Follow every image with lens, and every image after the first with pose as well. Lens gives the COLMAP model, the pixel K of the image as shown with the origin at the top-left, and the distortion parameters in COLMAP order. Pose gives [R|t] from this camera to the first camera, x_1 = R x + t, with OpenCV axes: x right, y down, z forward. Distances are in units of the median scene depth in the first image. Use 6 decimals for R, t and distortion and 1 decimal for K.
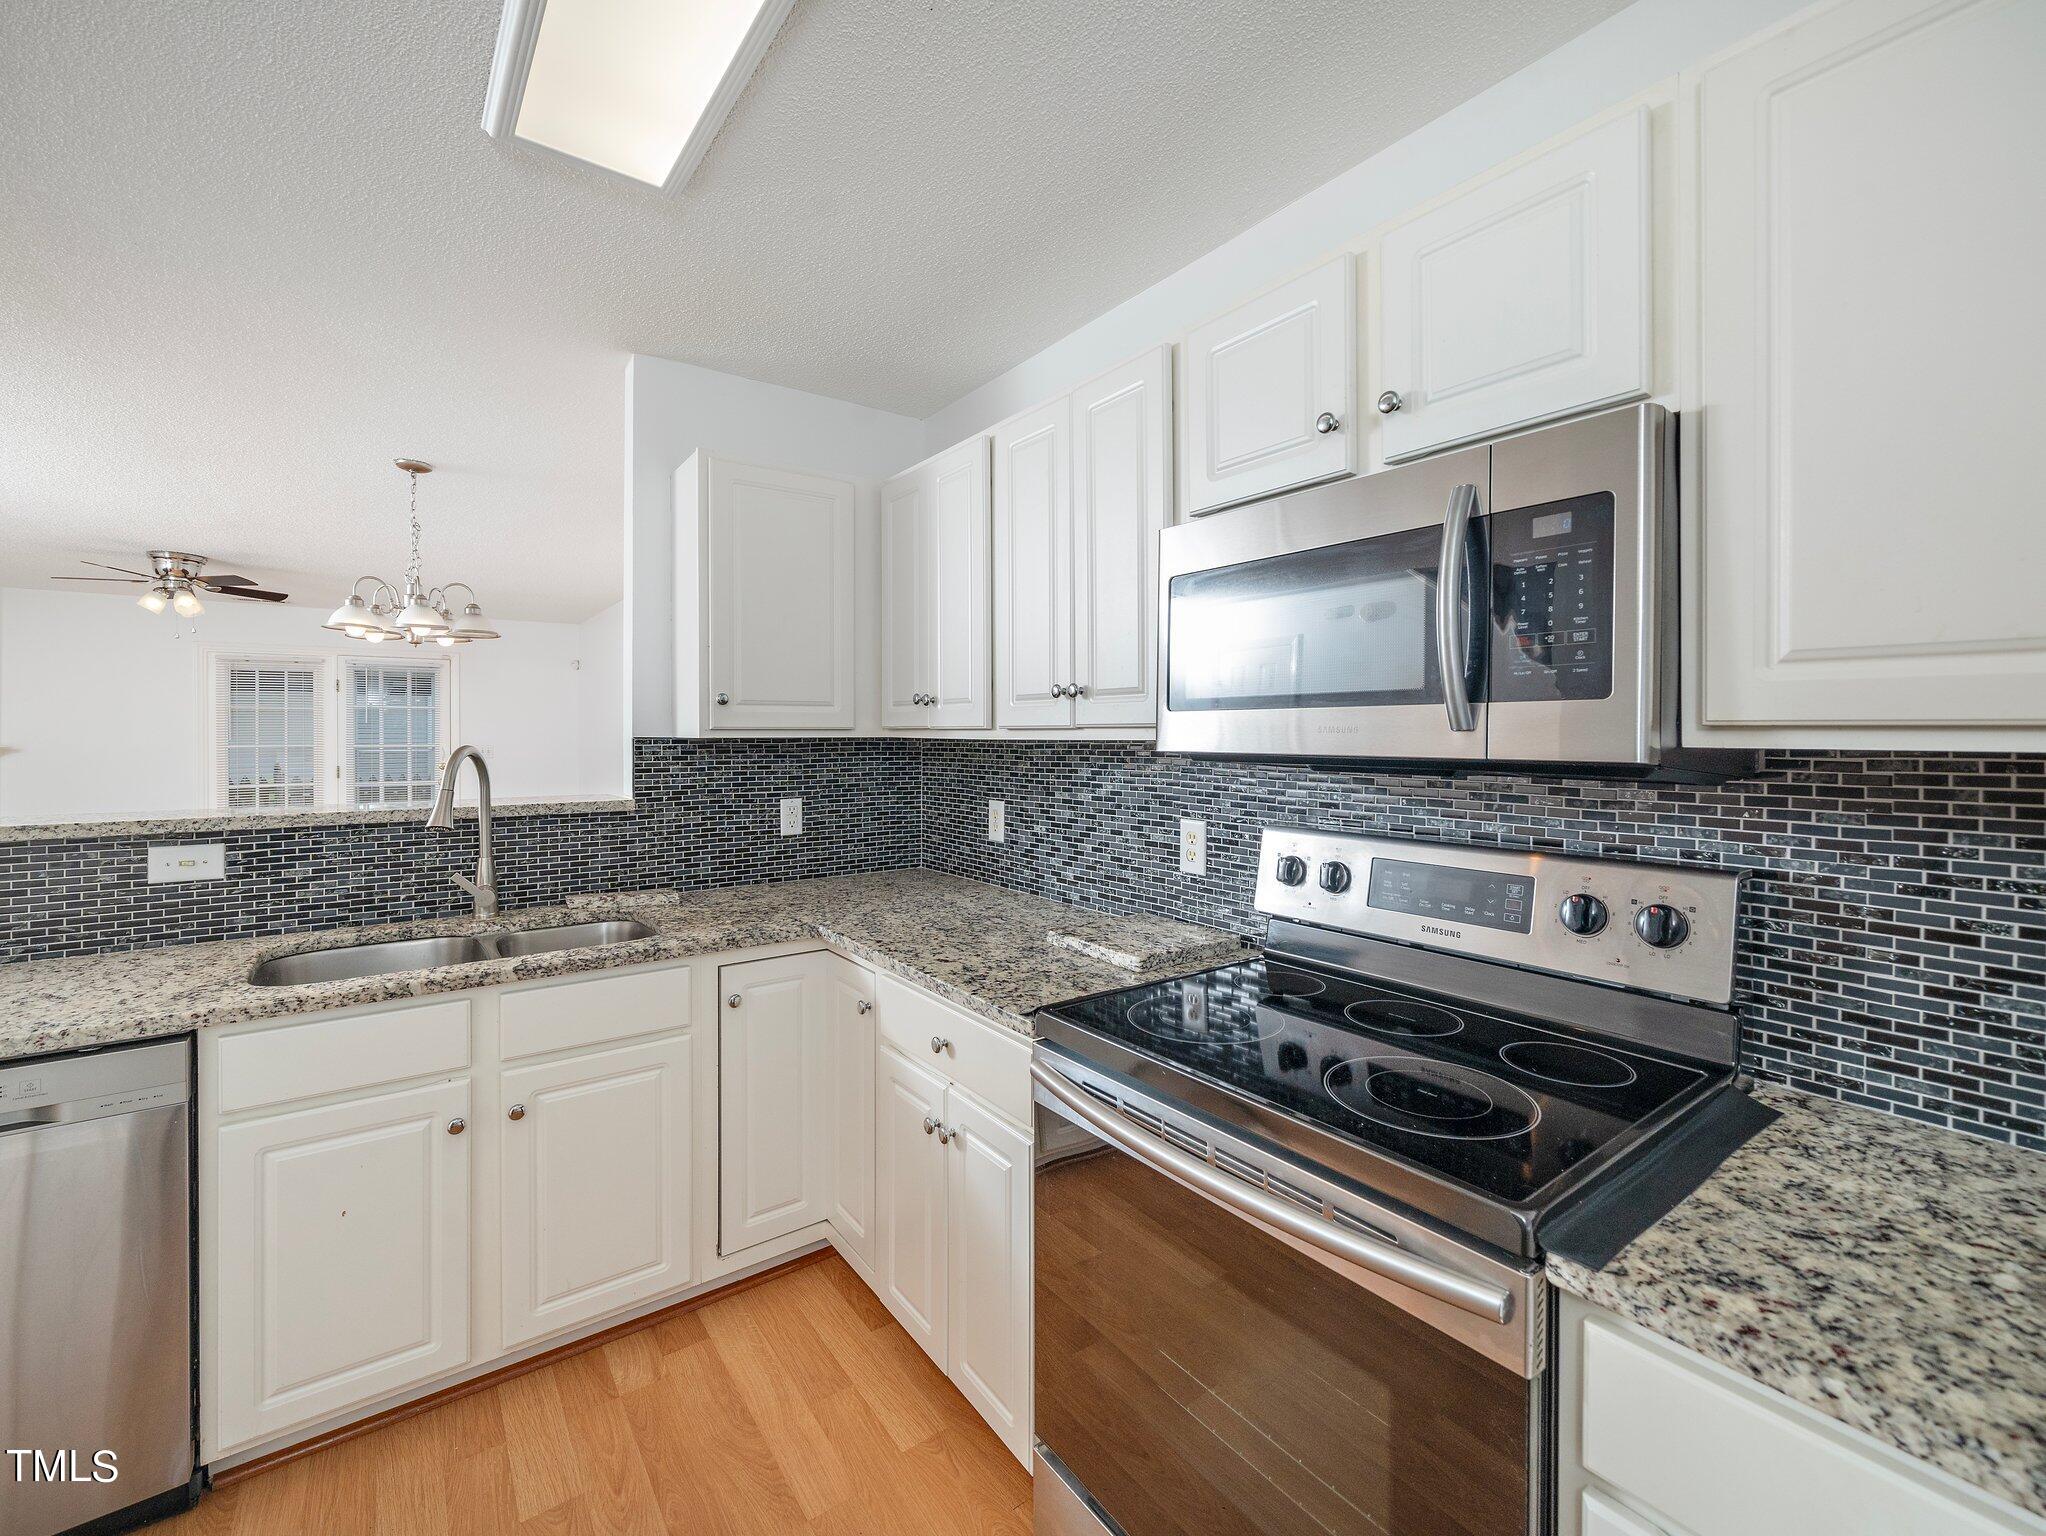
lens RADIAL K [[864.0, 0, 1024.9], [0, 864.0, 728.4], [0, 0, 1]] dist [0.000605, 0.000172]
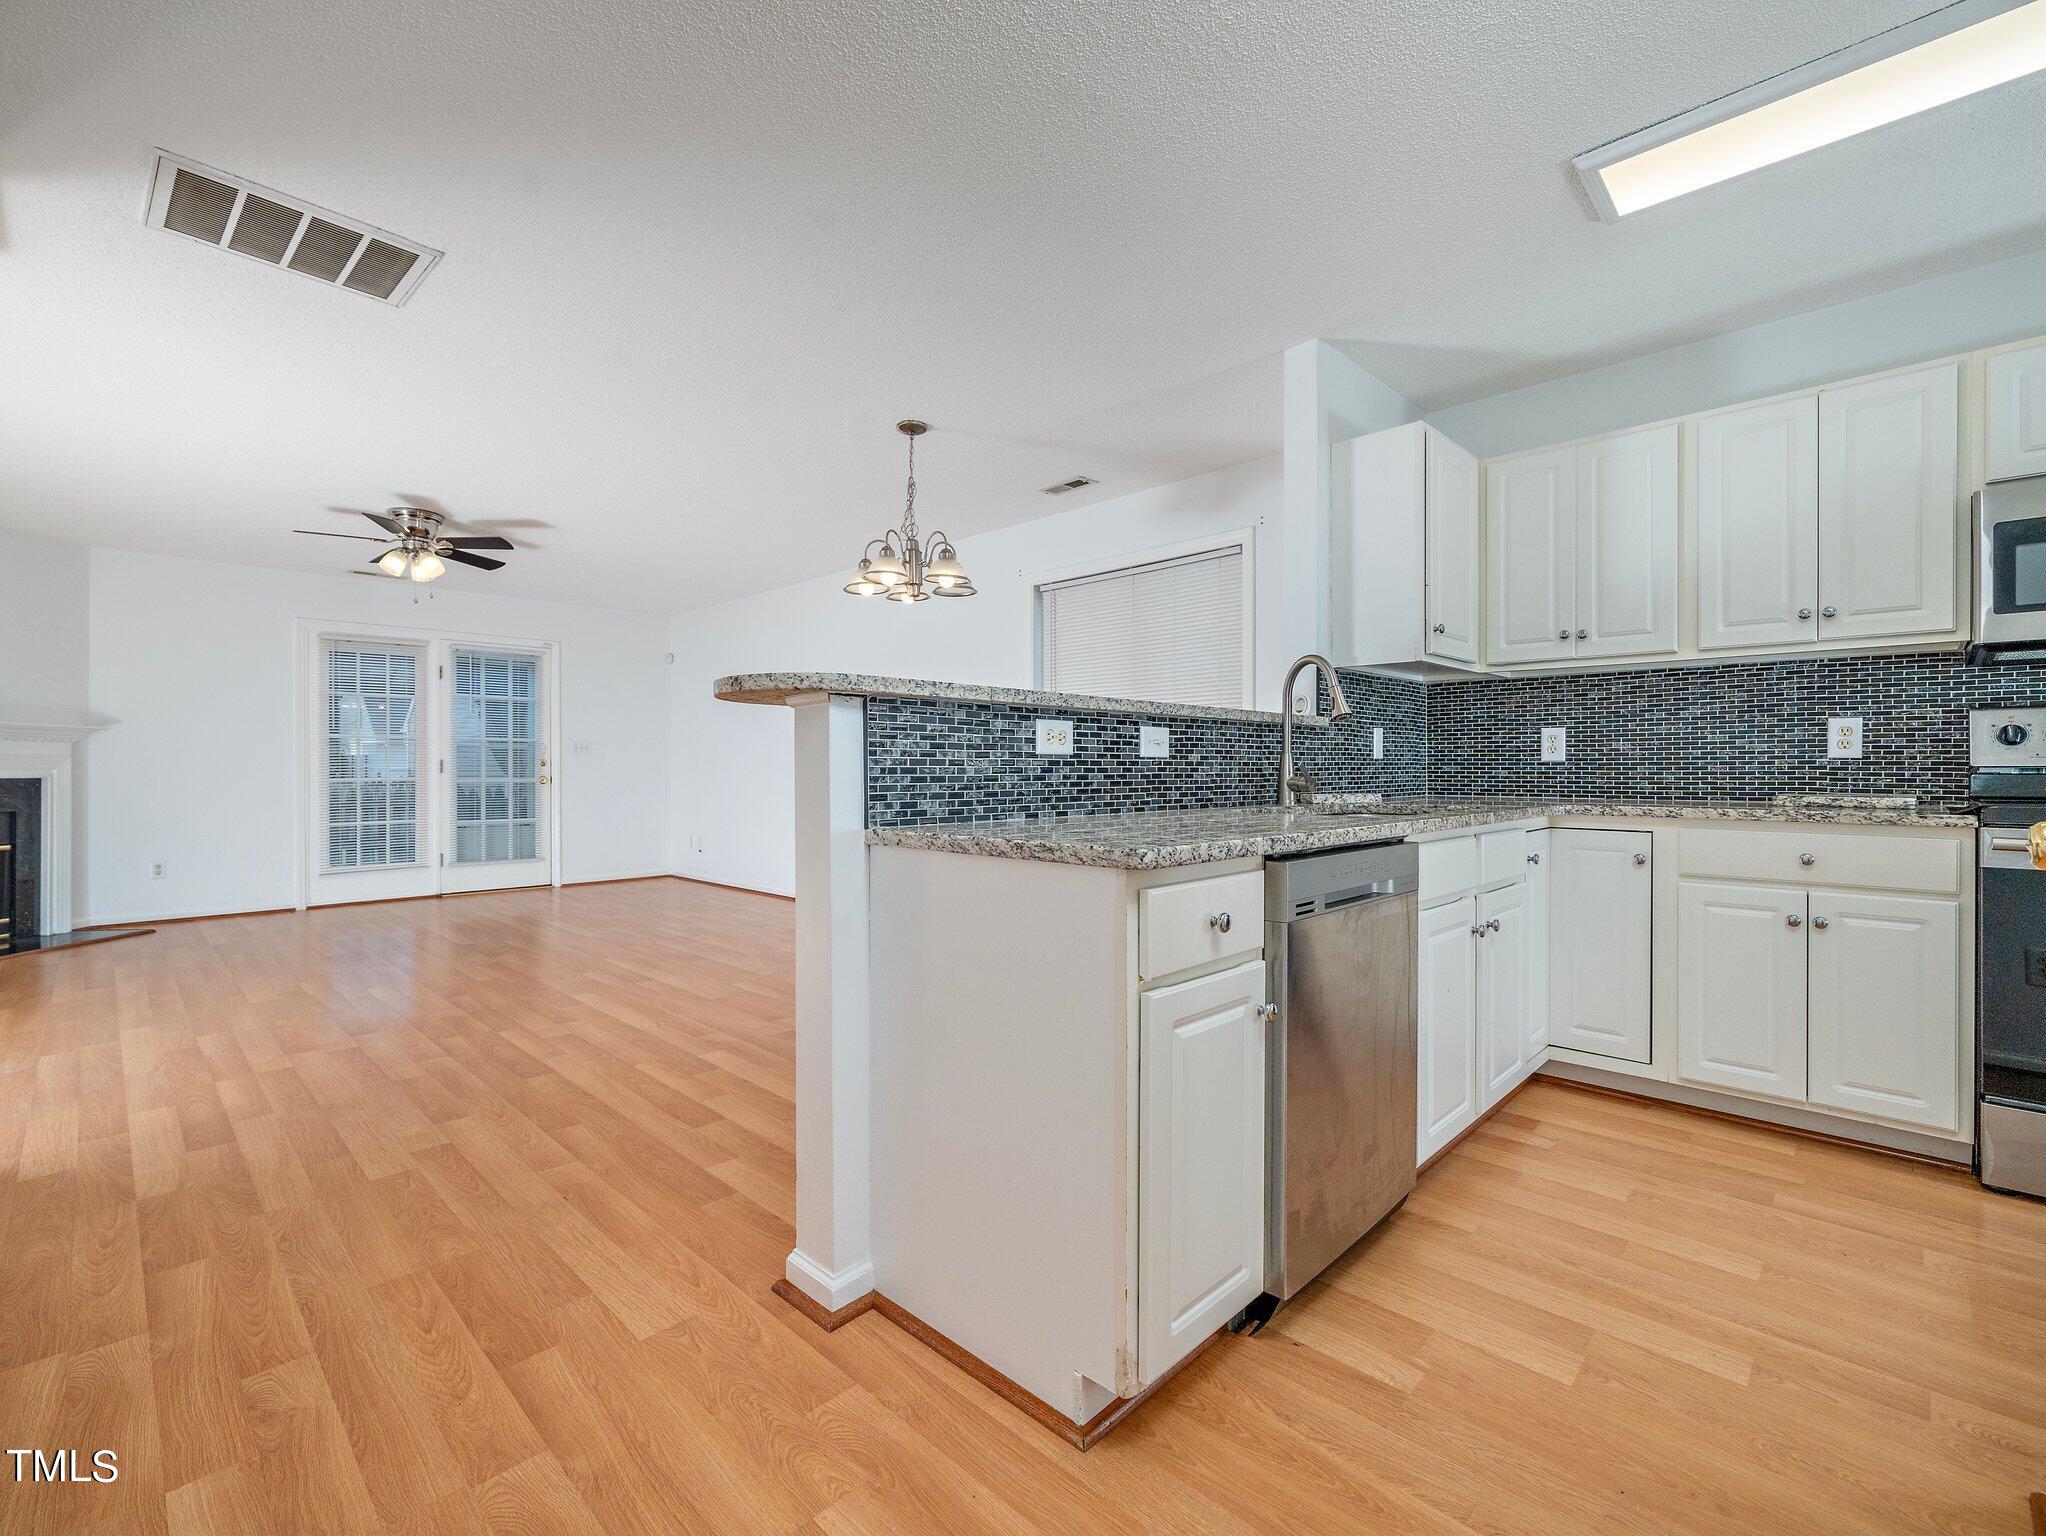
lens RADIAL K [[896.8, 0, 1025.4], [0, 896.8, 763.9], [0, 0, 1]] dist [-0.000336, -0.000441]
pose [[0.986577, 0.000991, 0.163291, -1.255478], [-0.001145, 0.999999, 0.000851, 0.172834], [-0.163290, -0.001027, 0.986578, -0.161500]]
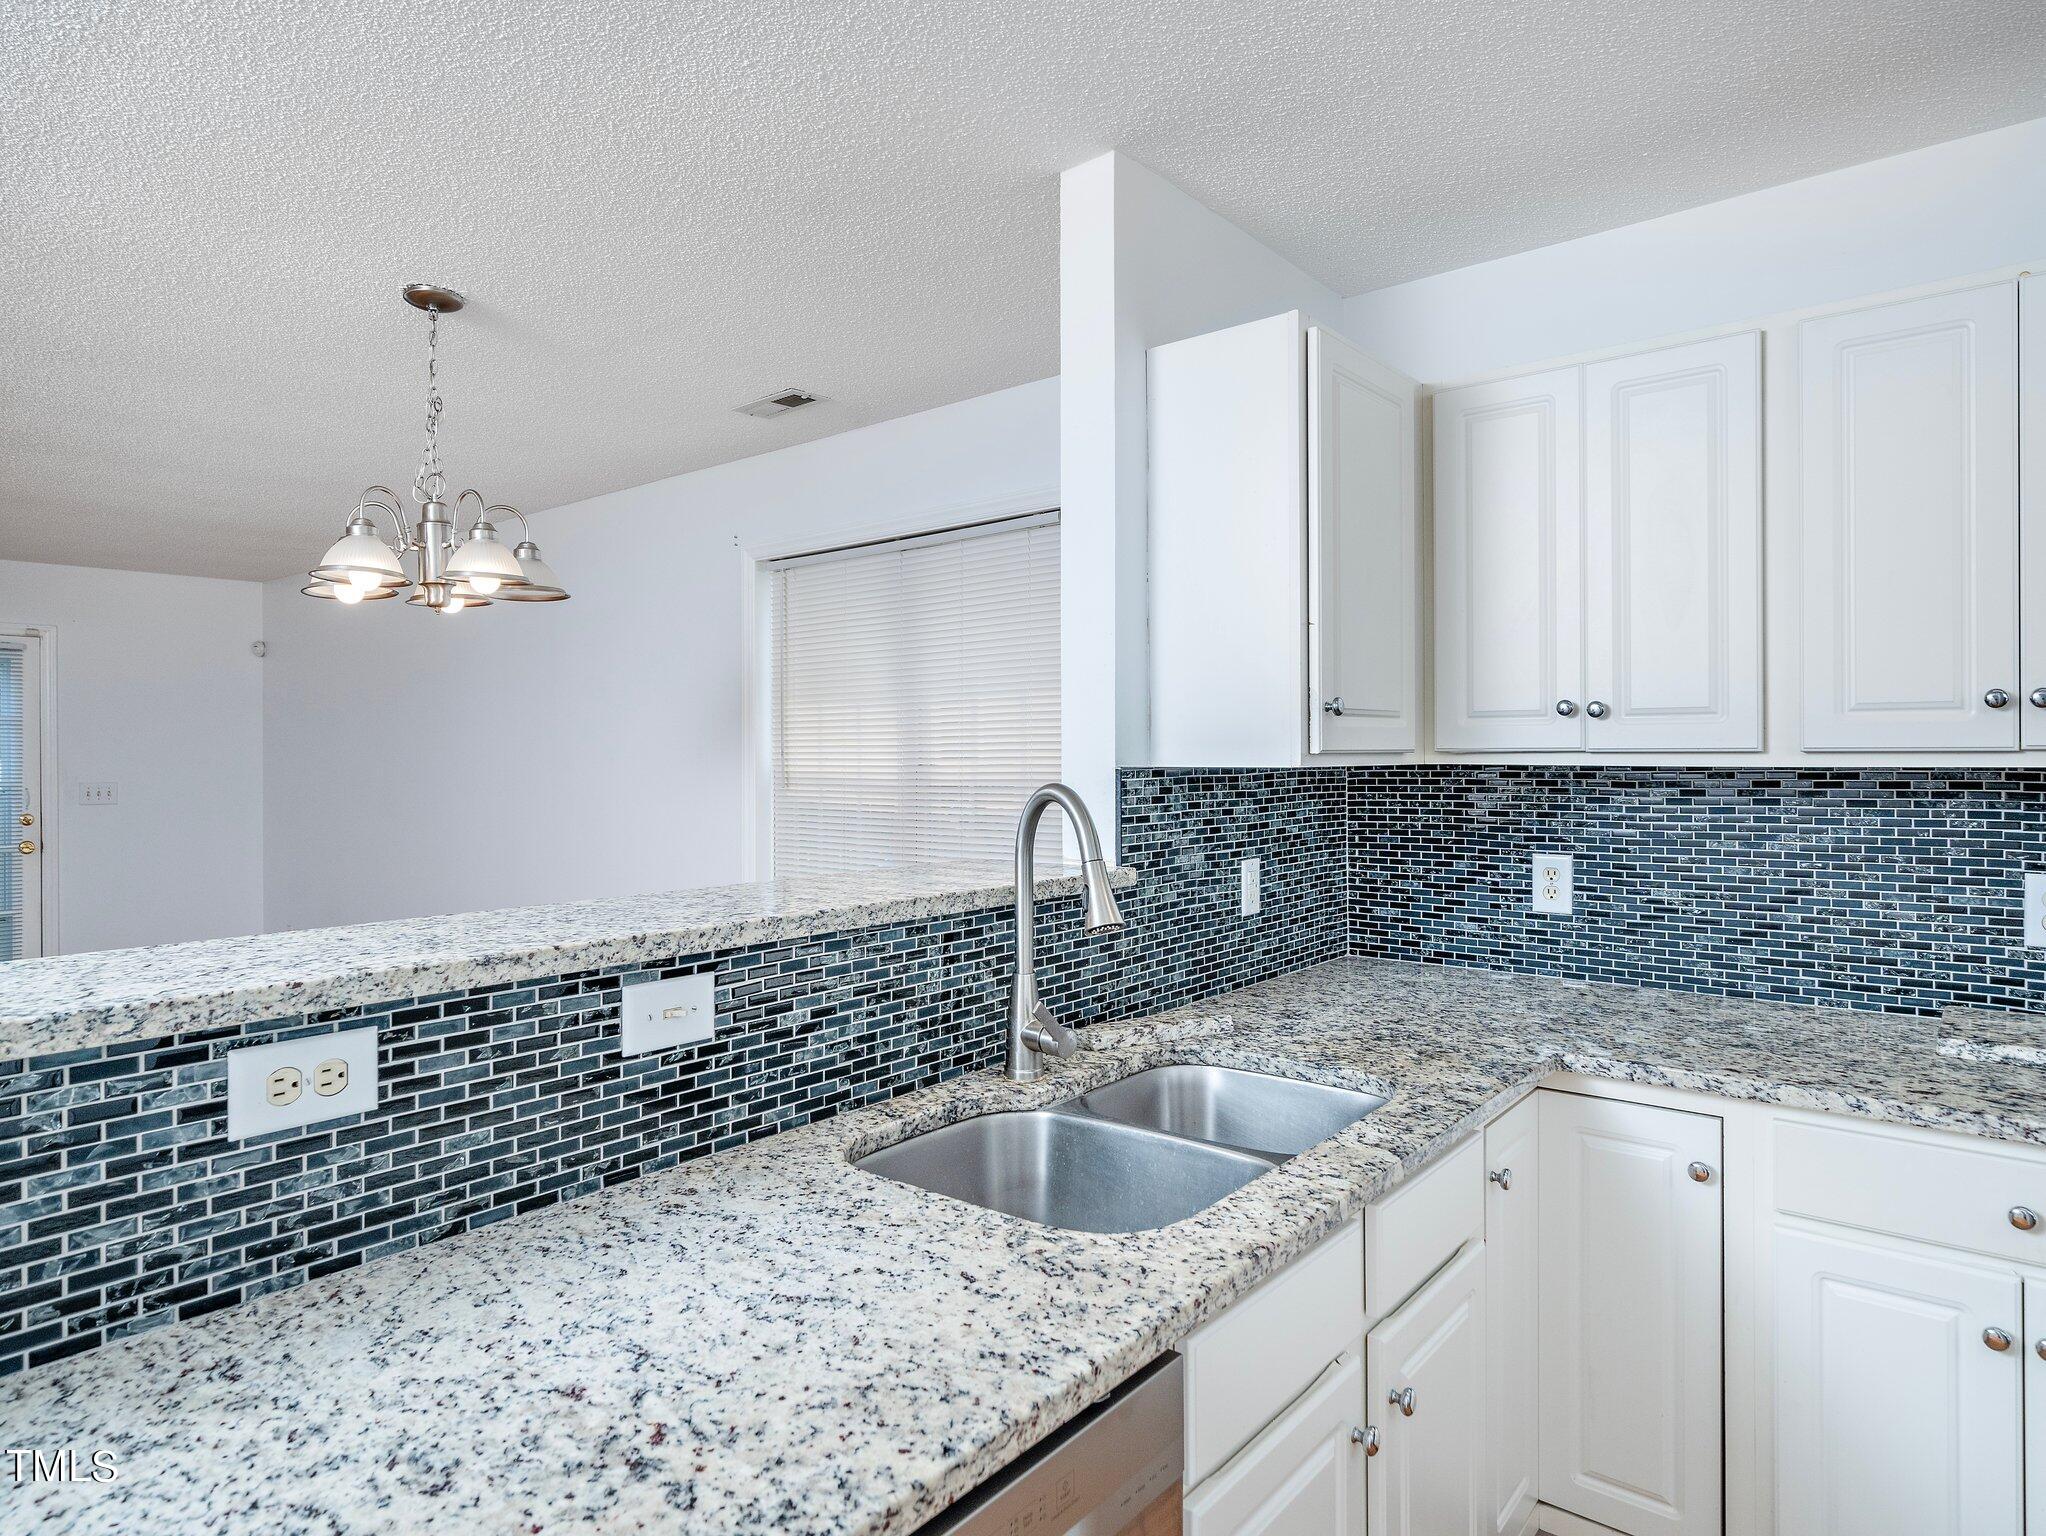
lens RADIAL K [[1186.8, 0, 1020.4], [0, 1186.8, 740.4], [0, 0, 1]] dist [0.004850, 0.000461]
pose [[0.969137, -0.001134, 0.246522, -0.880448], [0.002886, 0.999973, -0.006748, -0.003896], [-0.246508, 0.007252, 0.969114, 0.231165]]
